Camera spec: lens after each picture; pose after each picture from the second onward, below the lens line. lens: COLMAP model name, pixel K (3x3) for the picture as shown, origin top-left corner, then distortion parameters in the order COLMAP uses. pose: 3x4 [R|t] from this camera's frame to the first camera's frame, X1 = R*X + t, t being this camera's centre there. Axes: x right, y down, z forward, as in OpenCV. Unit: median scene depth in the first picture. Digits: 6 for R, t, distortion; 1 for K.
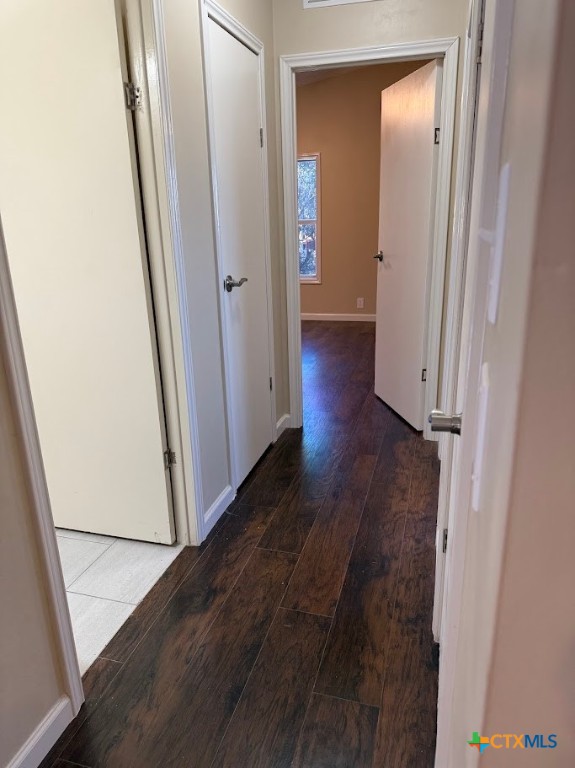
lens RADIAL K [[540.2, 0, 287.5], [0, 540.2, 384.0], [0, 0, 1]] dist [0.102514, -0.141021]
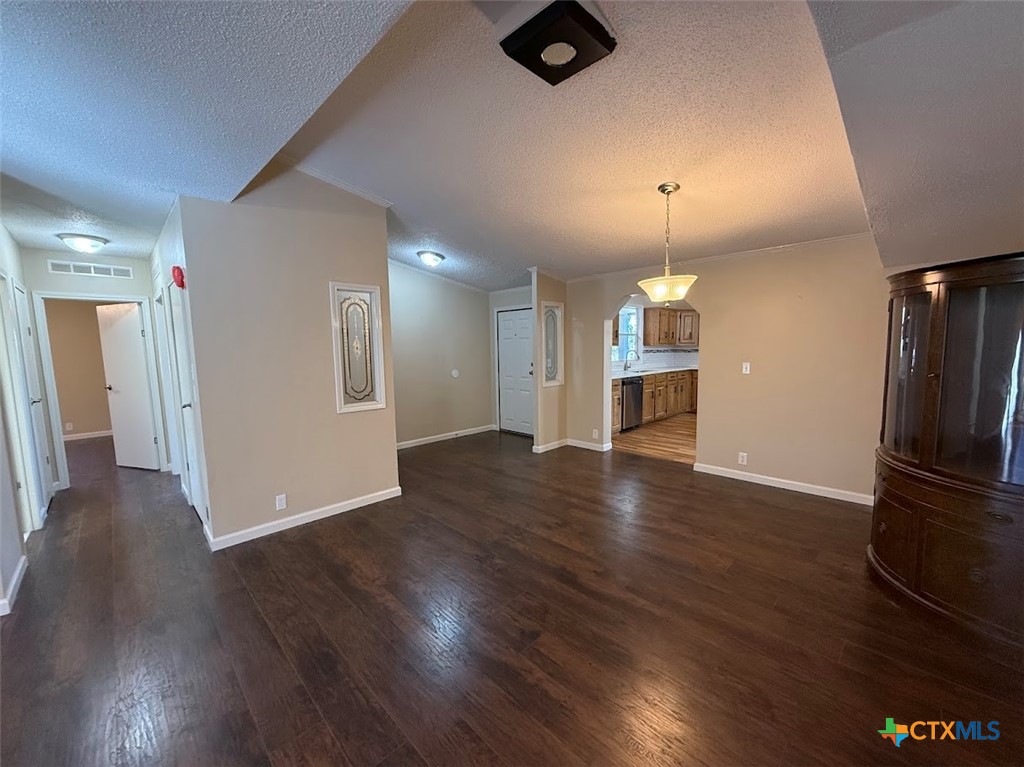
lens RADIAL K [[407.8, 0, 507.4], [0, 407.8, 383.3], [0, 0, 1]] dist [0.001059, 0.000297]
pose [[0.503560, -0.072845, 0.860884, -0.471464], [0.275293, 0.958029, -0.079963, 0.321757], [-0.818927, 0.277261, 0.502479, -1.102597]]
